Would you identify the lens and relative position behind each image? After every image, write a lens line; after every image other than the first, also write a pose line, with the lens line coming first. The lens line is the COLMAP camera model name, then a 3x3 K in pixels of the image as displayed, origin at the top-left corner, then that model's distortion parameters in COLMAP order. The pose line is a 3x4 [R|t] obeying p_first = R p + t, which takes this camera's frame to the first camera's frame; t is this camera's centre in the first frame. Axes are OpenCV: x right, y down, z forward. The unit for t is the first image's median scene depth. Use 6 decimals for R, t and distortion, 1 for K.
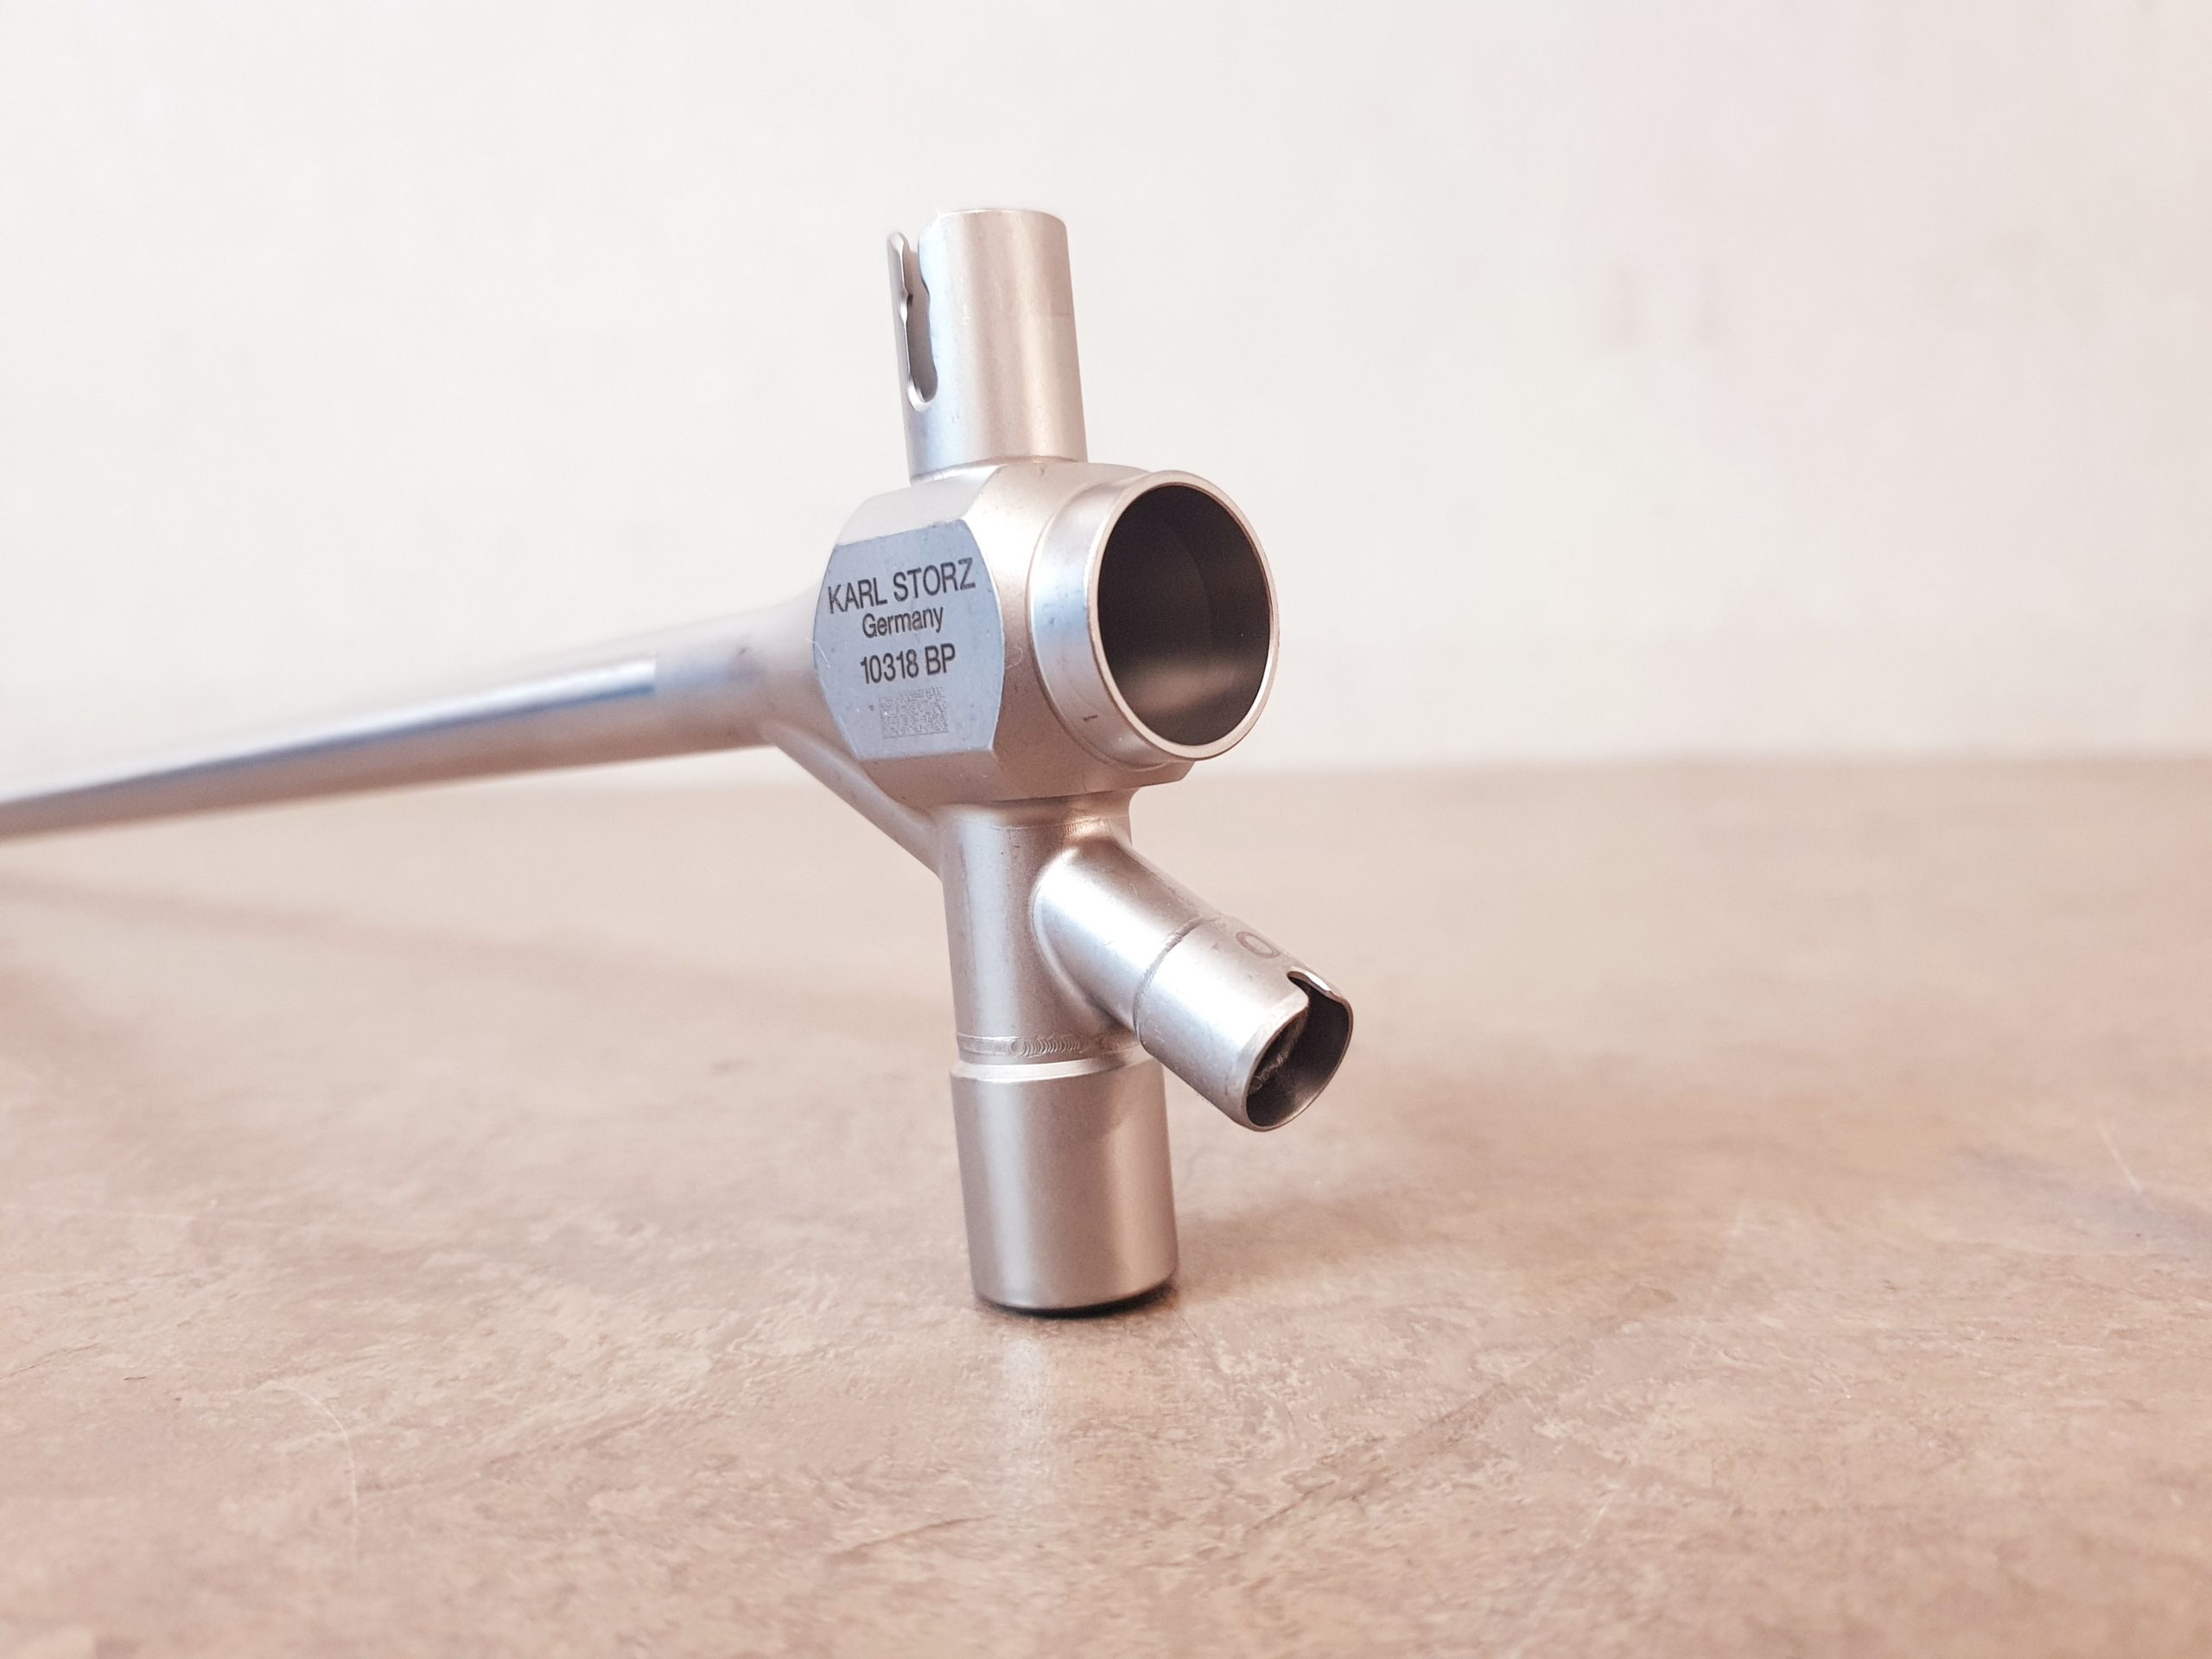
lens RADIAL K [[1833.3, 0, 1120.0], [0, 1833.3, 831.0], [0, 0, 1]] dist [-0.134852, 0.169357]
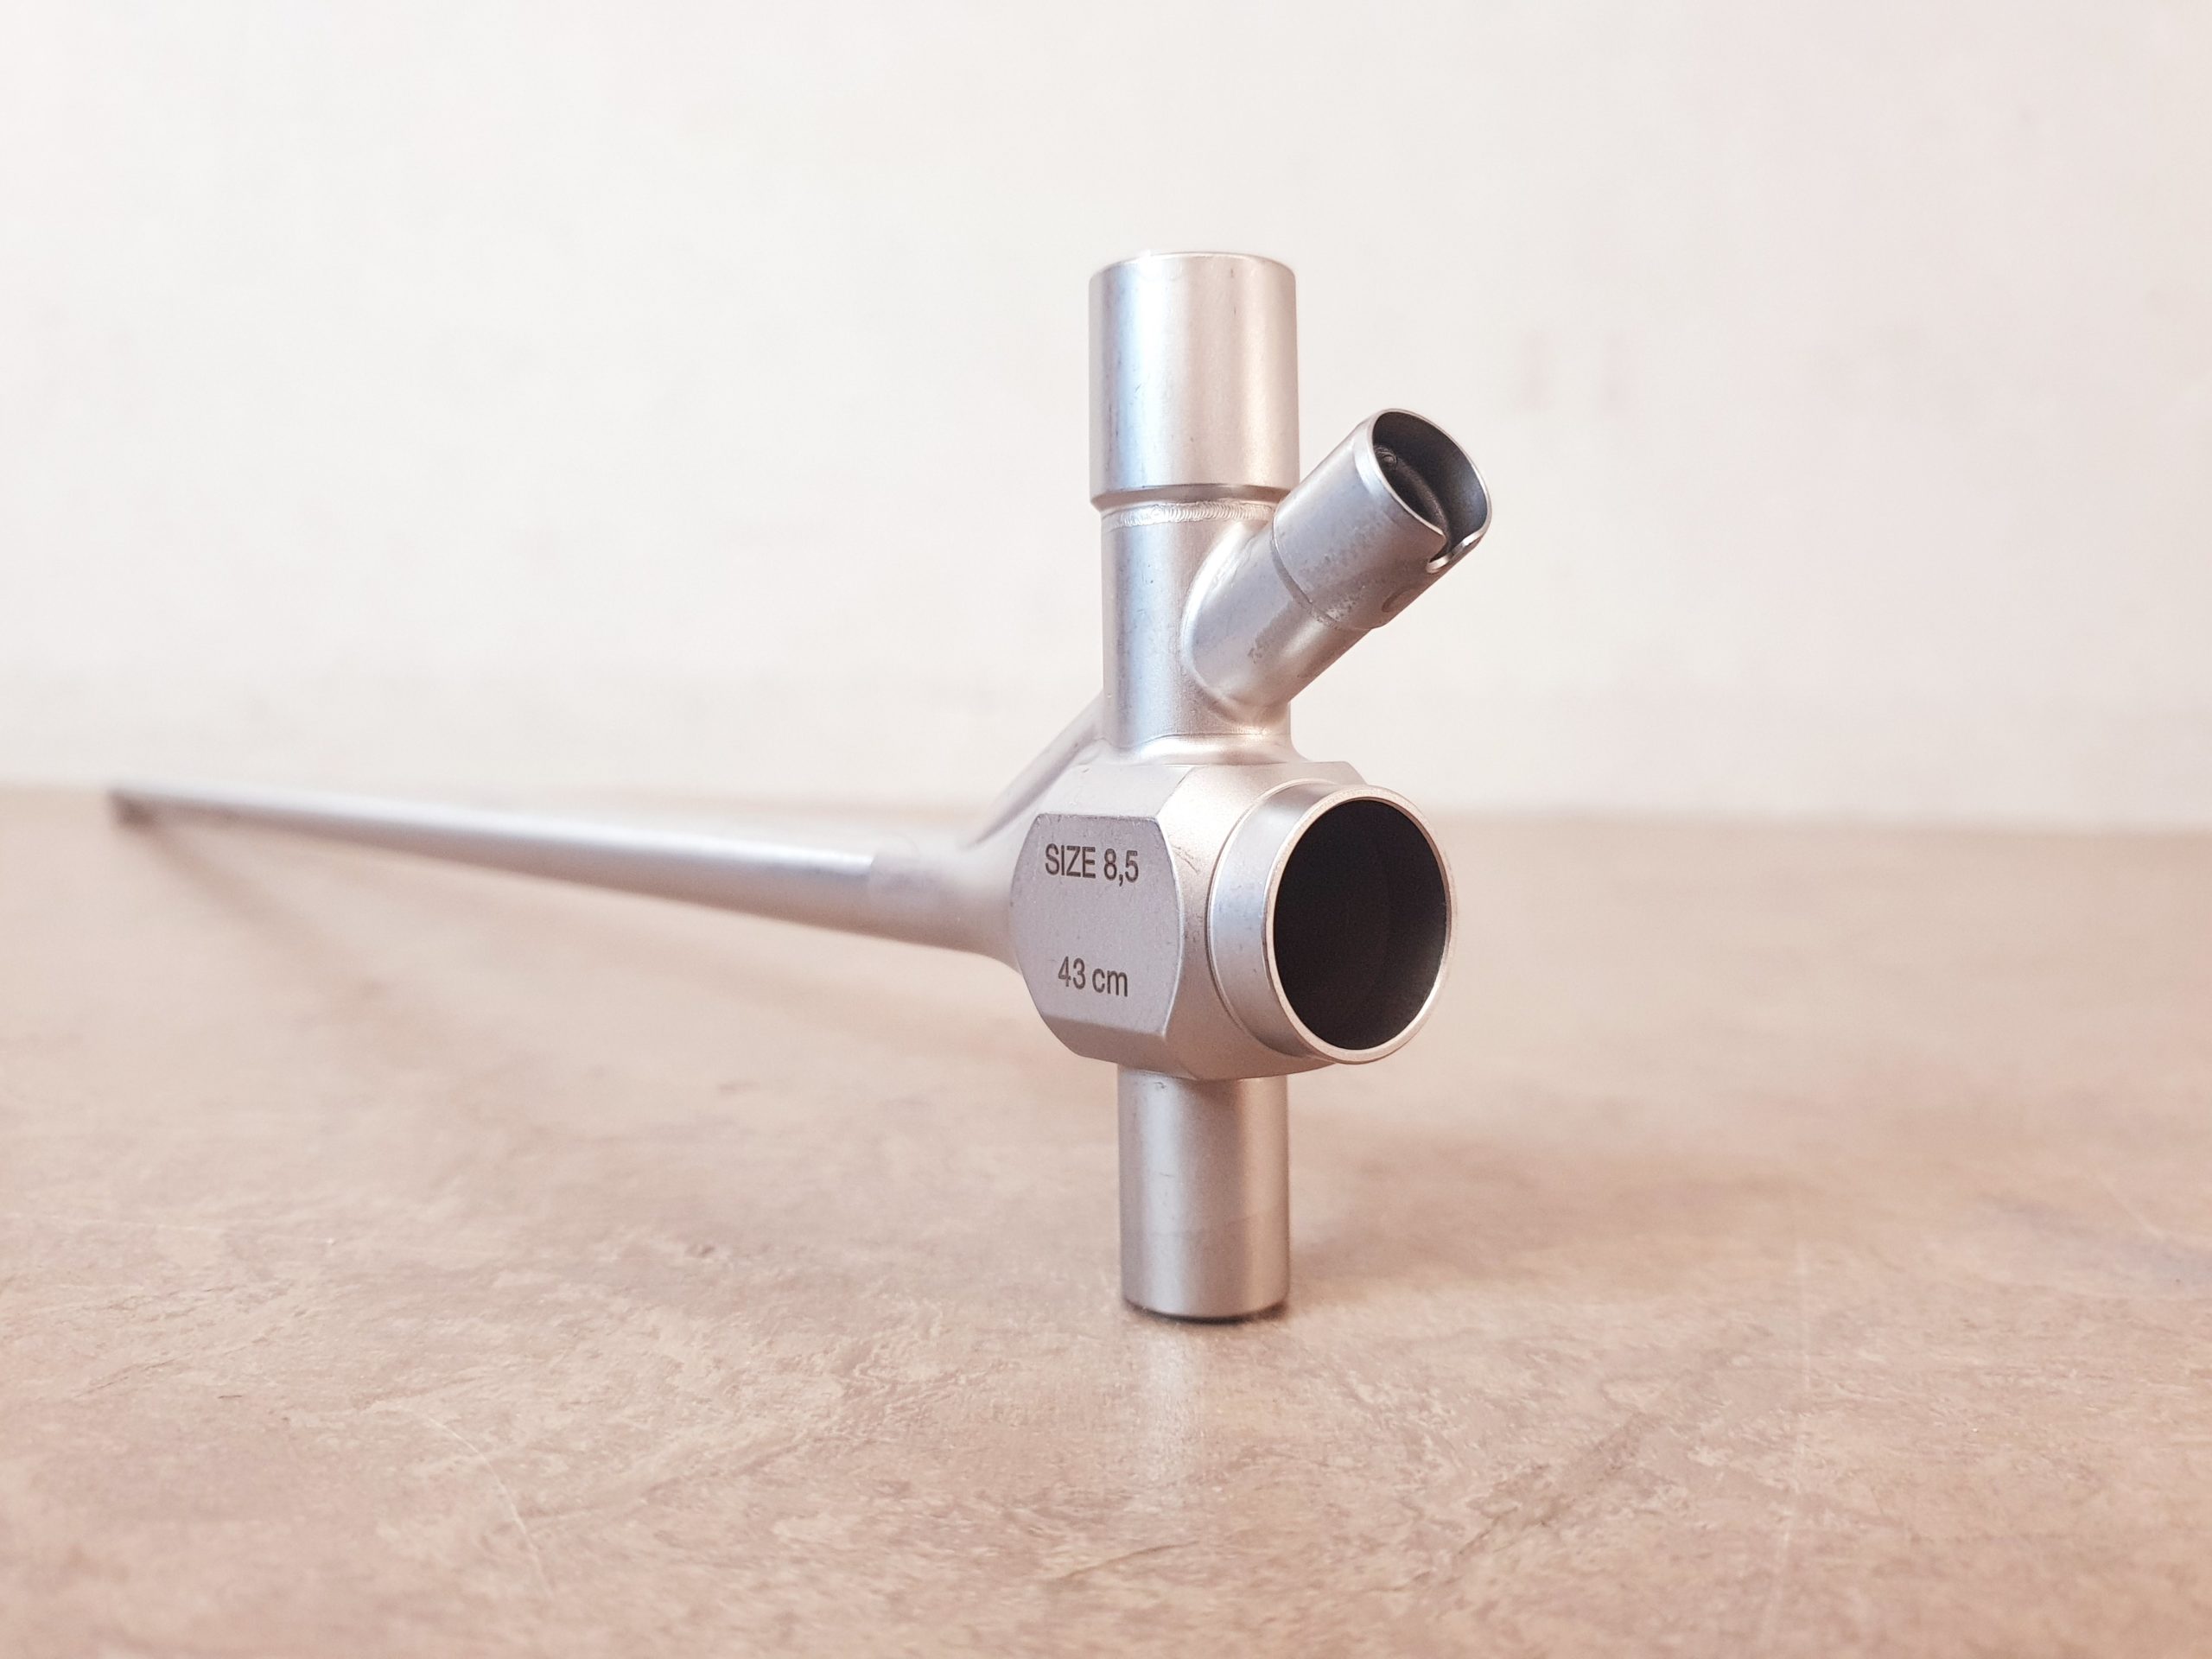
lens RADIAL K [[1833.3, 0, 1120.0], [0, 1833.3, 831.0], [0, 0, 1]] dist [-0.134852, 0.169357]
pose [[0.994995, 0.039477, 0.091794, -0.195603], [-0.037711, 0.999070, -0.020903, 0.007704], [-0.092534, 0.017337, 0.995559, 0.003110]]
